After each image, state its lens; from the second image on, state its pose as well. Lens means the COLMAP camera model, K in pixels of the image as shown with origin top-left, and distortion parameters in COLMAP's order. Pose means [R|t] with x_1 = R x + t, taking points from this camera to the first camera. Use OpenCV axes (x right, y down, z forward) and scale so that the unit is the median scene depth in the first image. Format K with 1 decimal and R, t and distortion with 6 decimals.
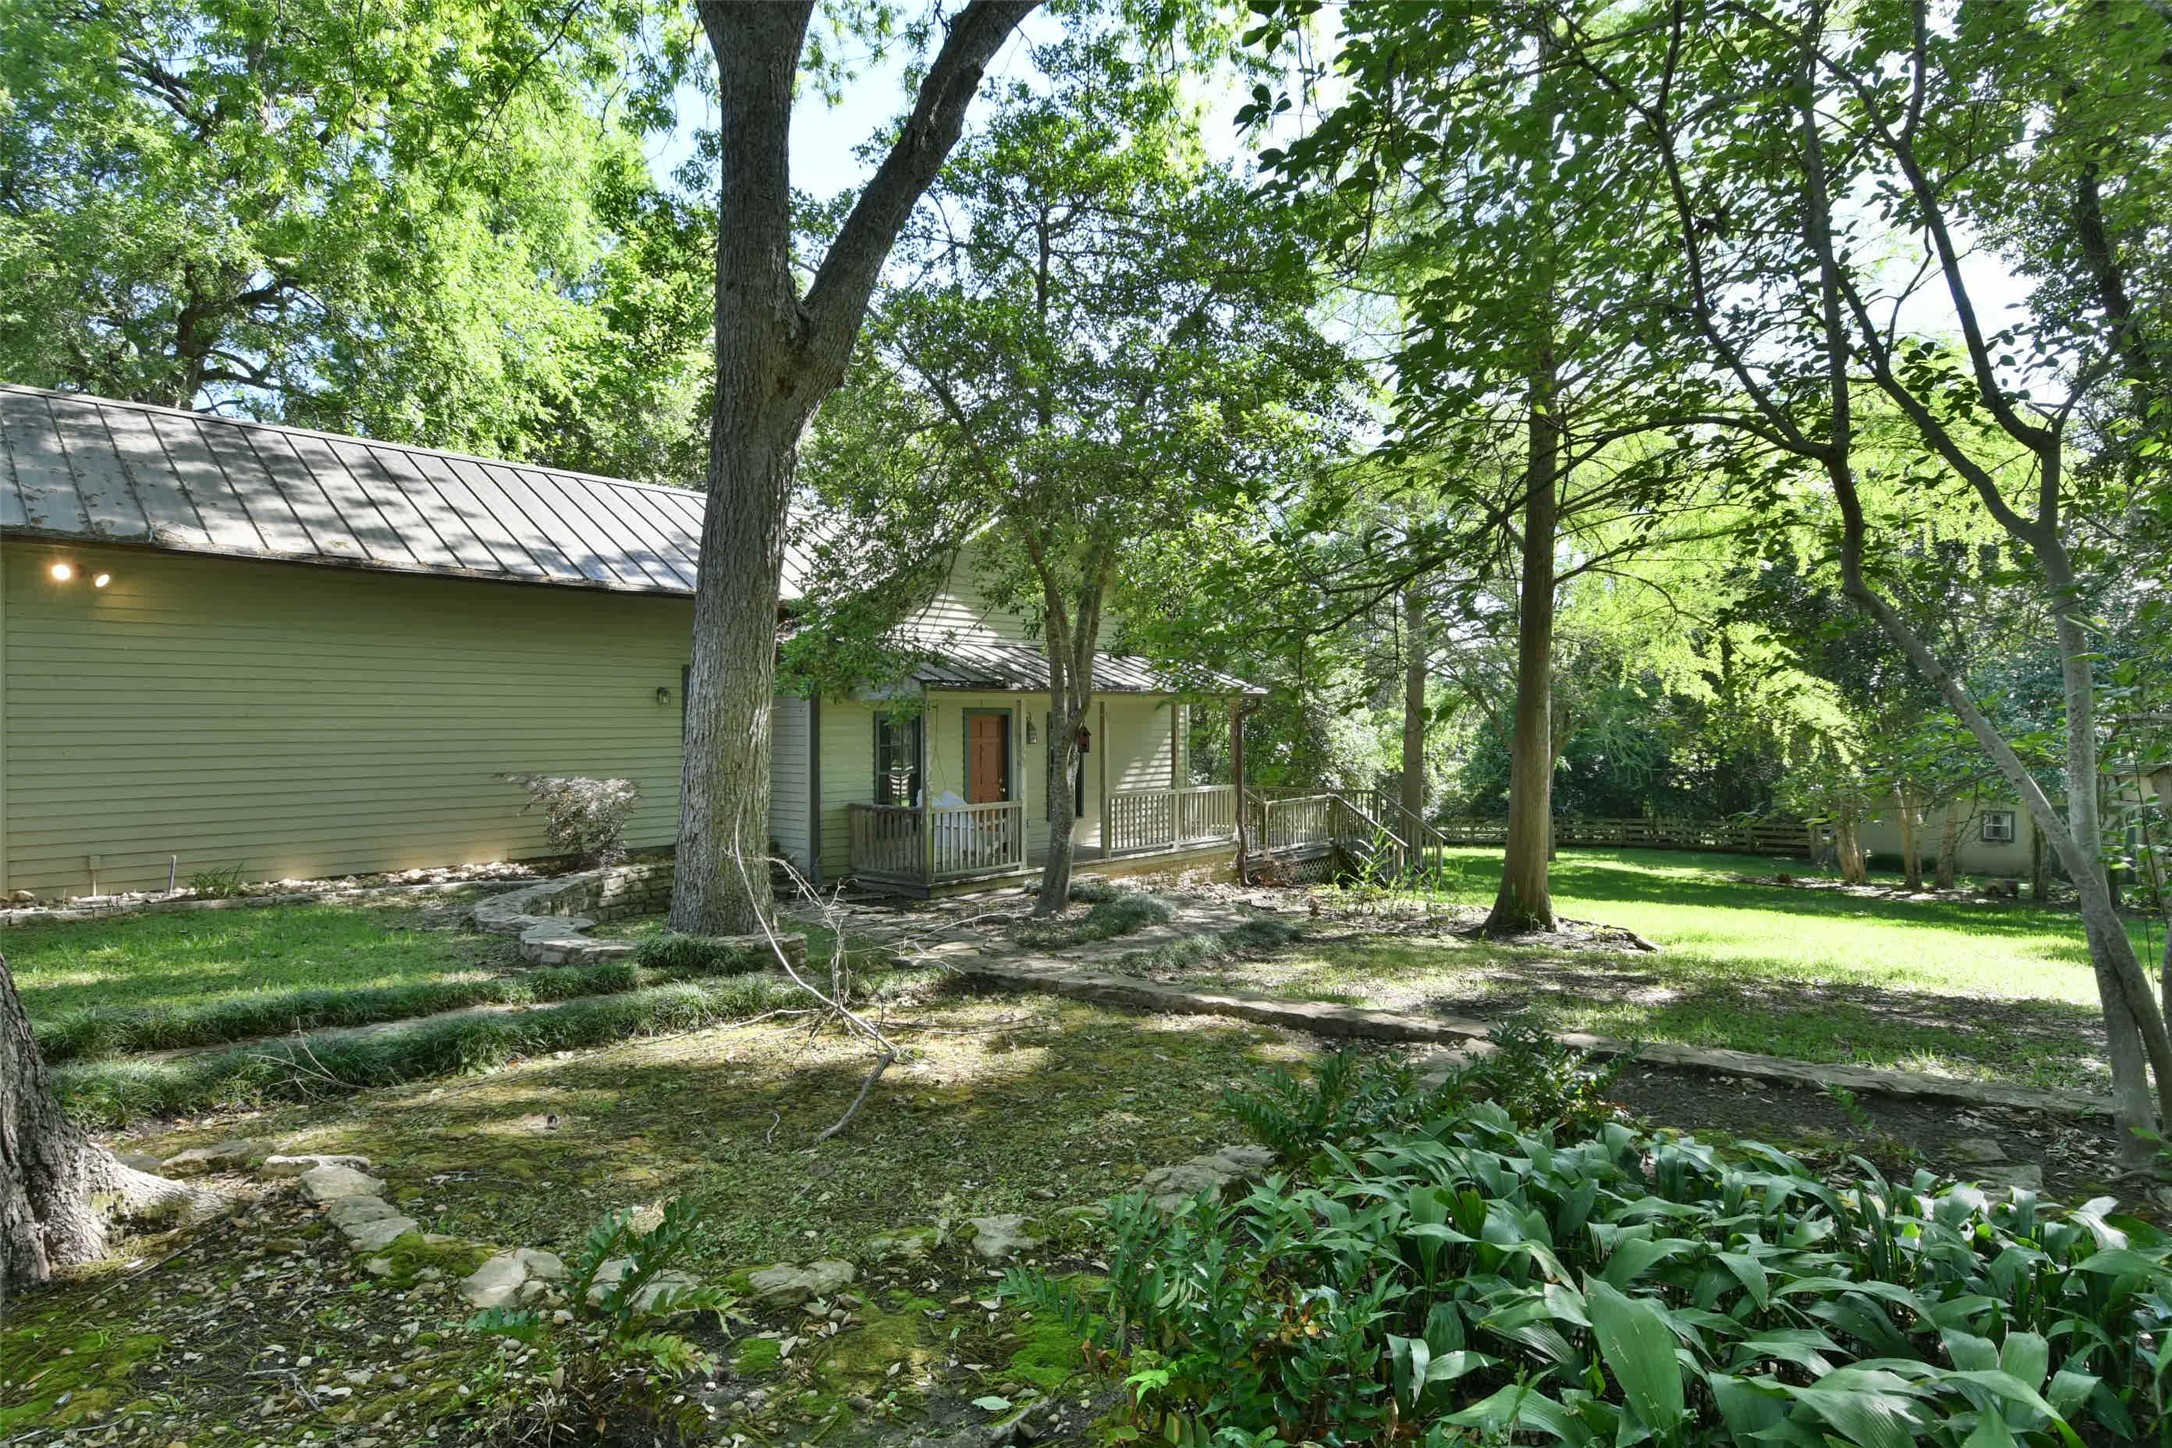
lens RADIAL K [[1129.3, 0, 1076.4], [0, 1129.3, 729.3], [0, 0, 1]] dist [0.025461, -0.032180]
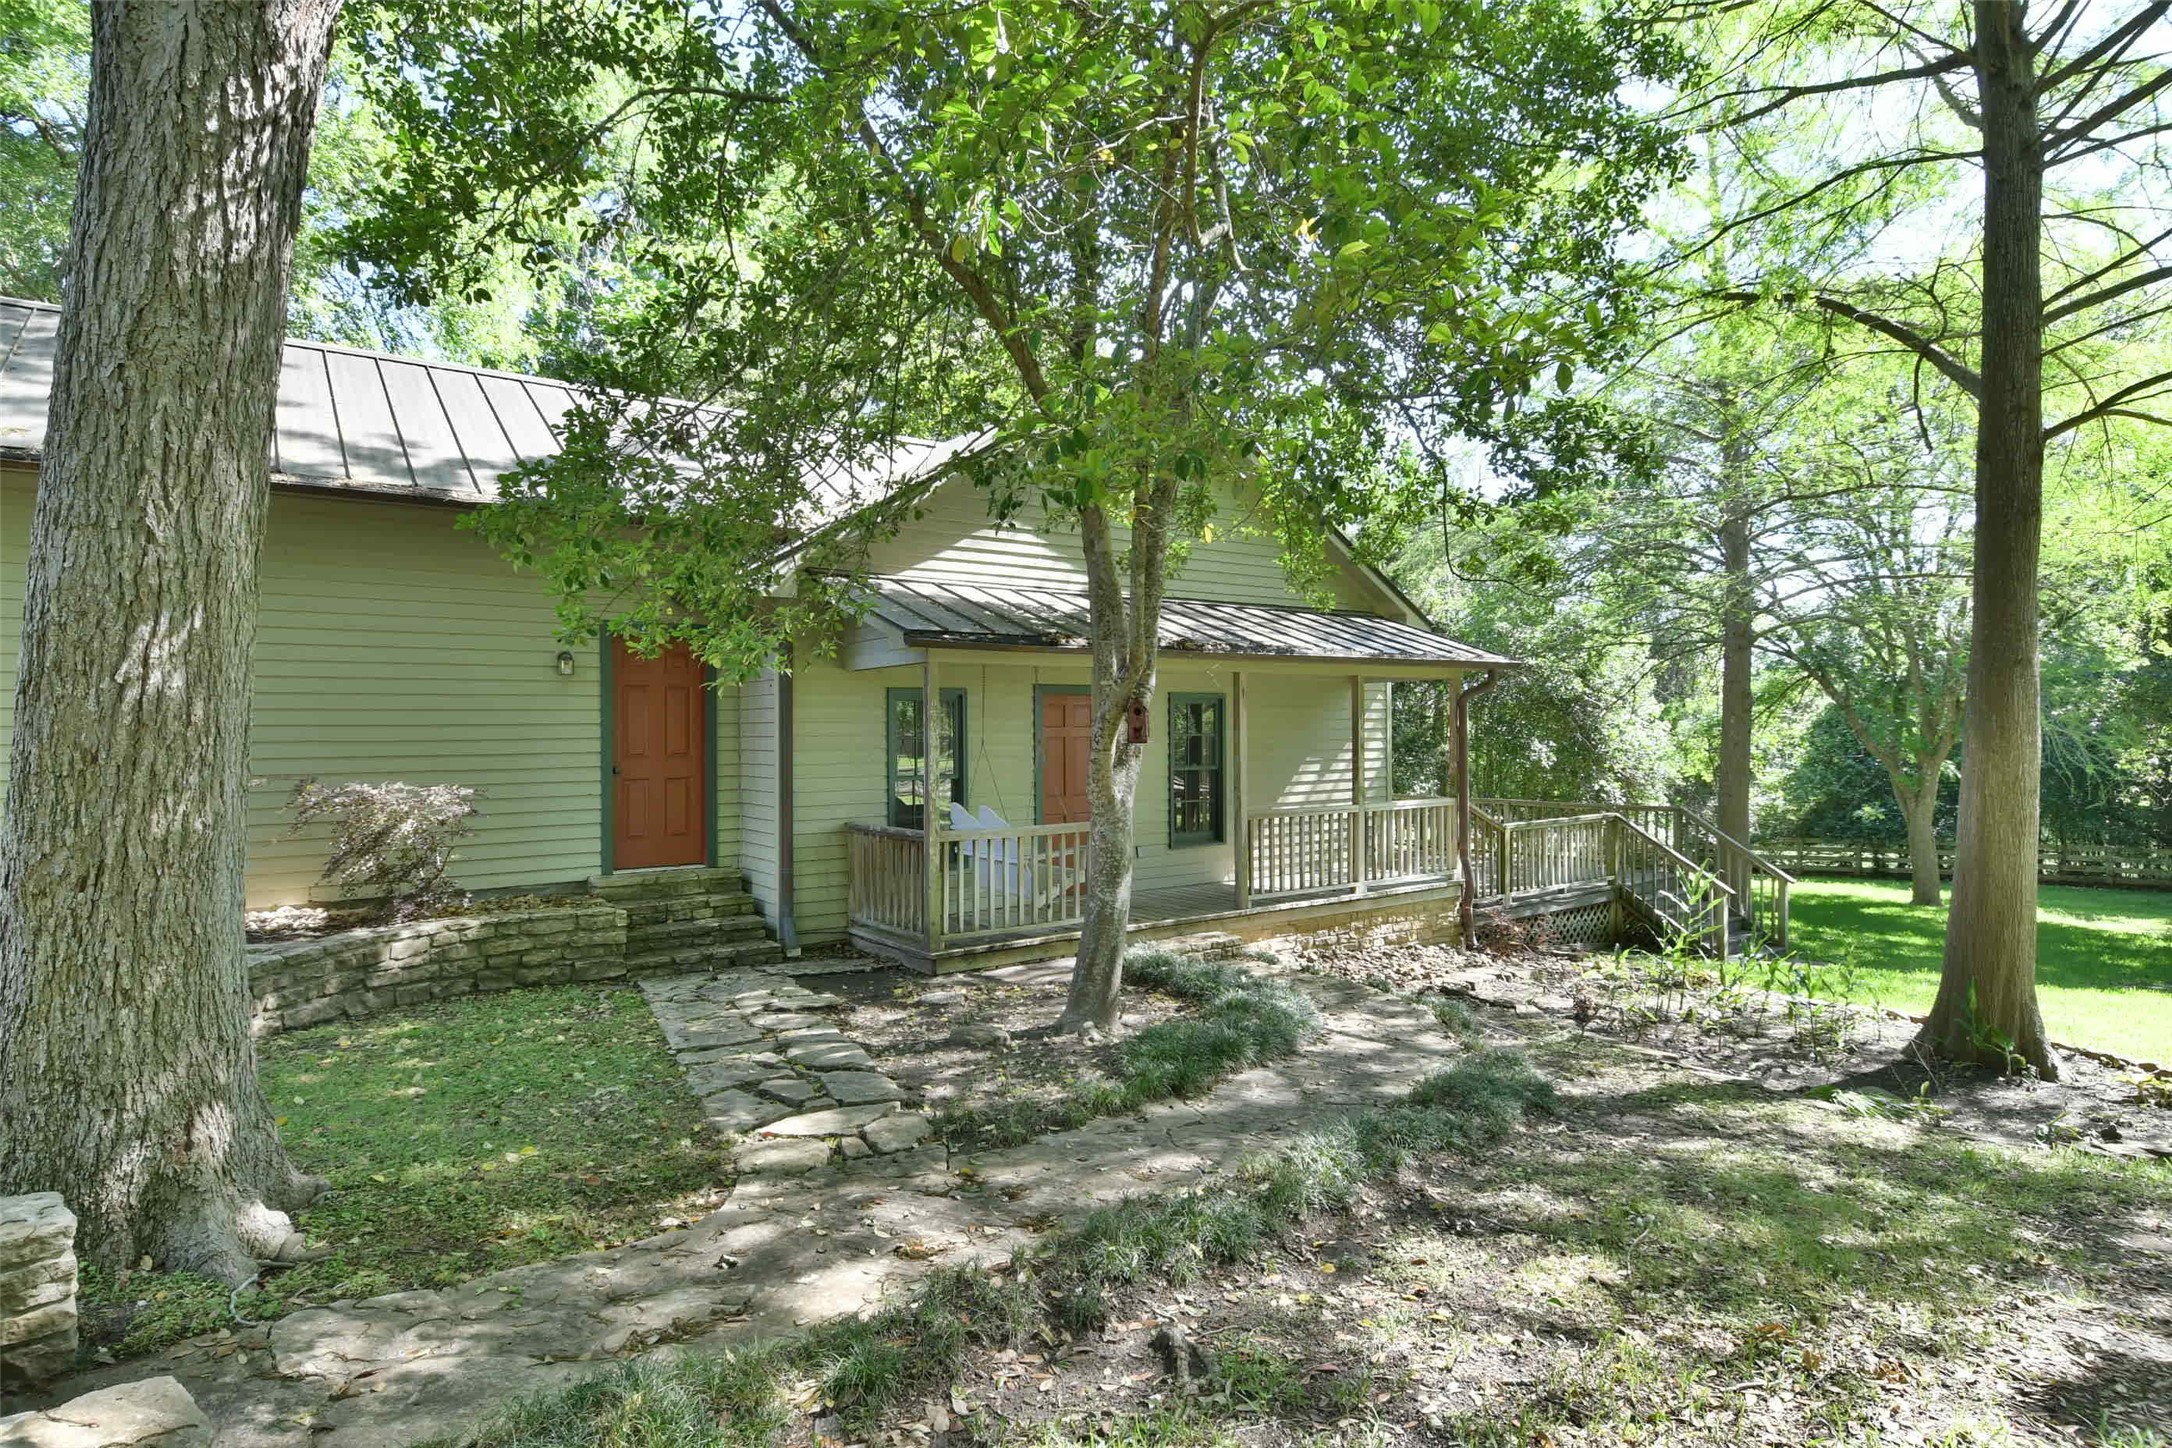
lens RADIAL K [[1129.3, 0, 1091.6], [0, 1129.3, 721.9], [0, 0, 1]] dist [0.025461, -0.032180]
pose [[0.979246, -0.004553, -0.202622, 0.064719], [0.002192, 0.999927, -0.011874, 0.011180], [0.202662, 0.011184, 0.979185, 0.295666]]
